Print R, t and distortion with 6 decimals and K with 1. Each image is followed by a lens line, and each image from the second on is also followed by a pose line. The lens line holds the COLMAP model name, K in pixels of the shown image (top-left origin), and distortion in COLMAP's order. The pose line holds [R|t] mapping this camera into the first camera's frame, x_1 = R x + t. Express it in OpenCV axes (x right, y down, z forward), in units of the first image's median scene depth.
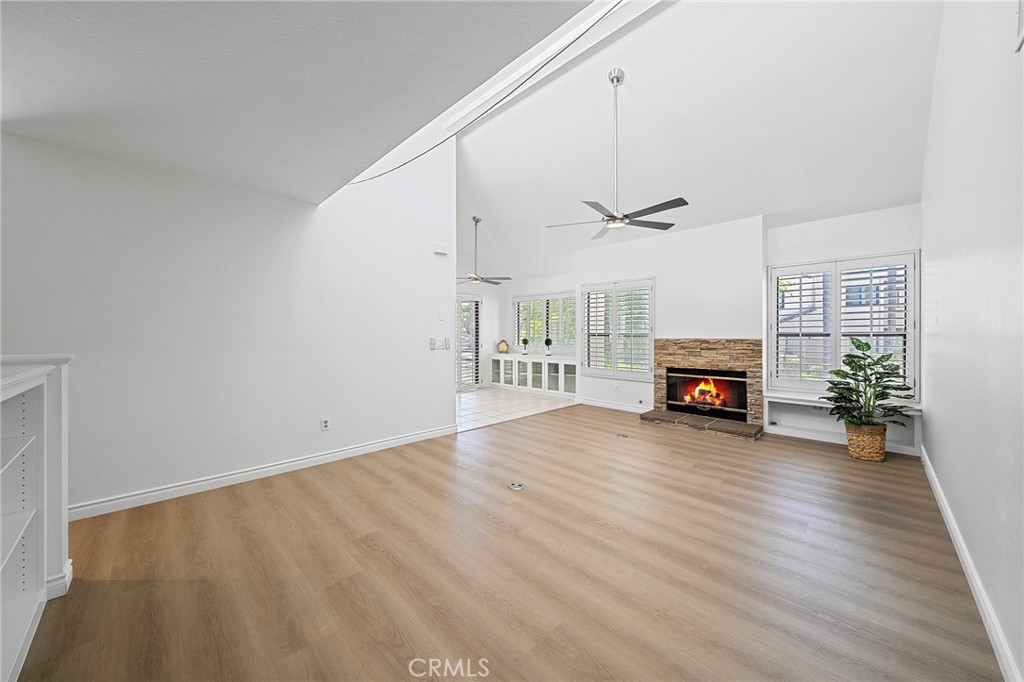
lens RADIAL K [[373.5, 0, 509.2], [0, 373.5, 332.5], [0, 0, 1]] dist [-0.000083, -0.000035]
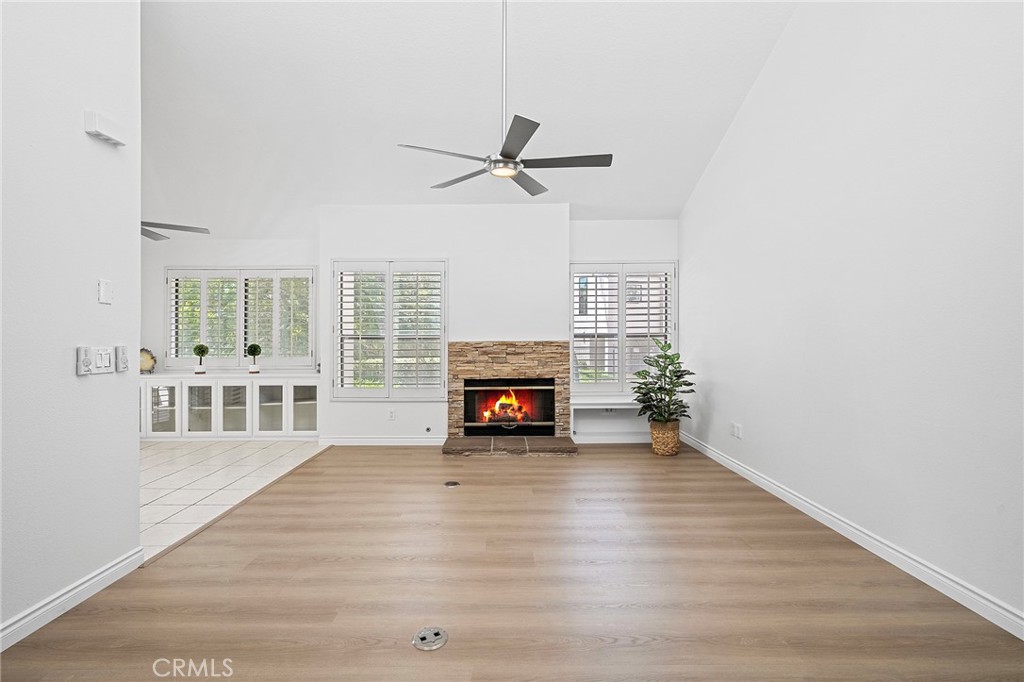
lens RADIAL K [[468.0, 0, 513.8], [0, 468.0, 332.0], [0, 0, 1]] dist [0.002206, -0.000012]
pose [[0.694763, 0.003342, 0.719231, -0.213263], [0.001197, 0.999982, -0.005803, 0.002437], [-0.719238, 0.004892, 0.694746, 0.288987]]
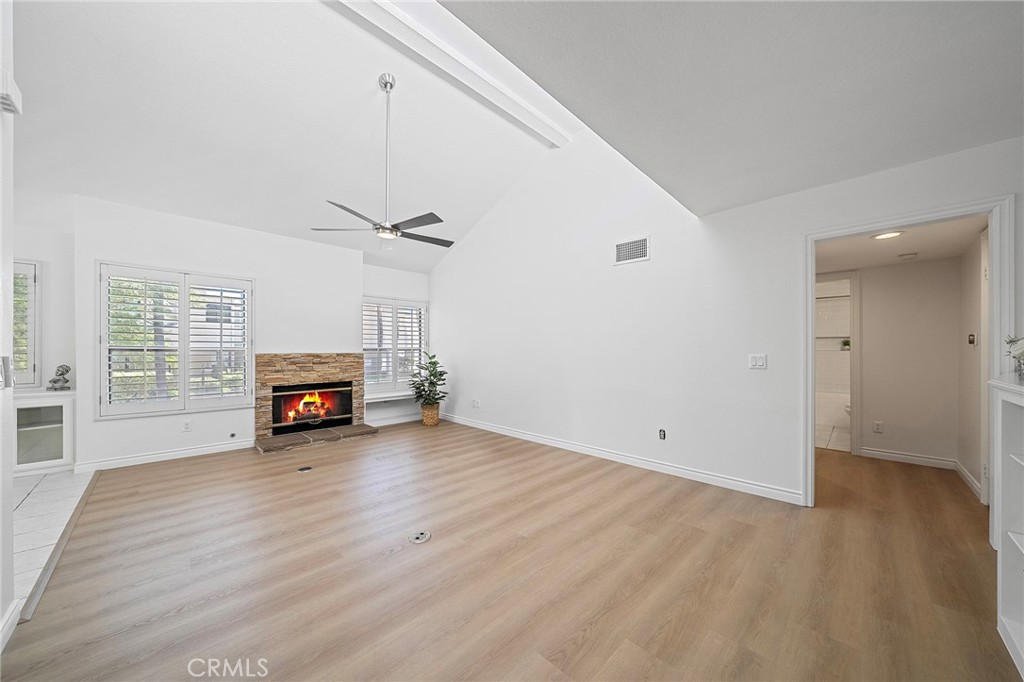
lens RADIAL K [[352.7, 0, 512.4], [0, 352.7, 348.9], [0, 0, 1]] dist [-0.002459, -0.000133]
pose [[-0.017220, 0.002720, 0.999848, -0.451763], [-0.007721, 0.999966, -0.002853, 0.003548], [-0.999822, -0.007769, -0.017198, 0.495543]]
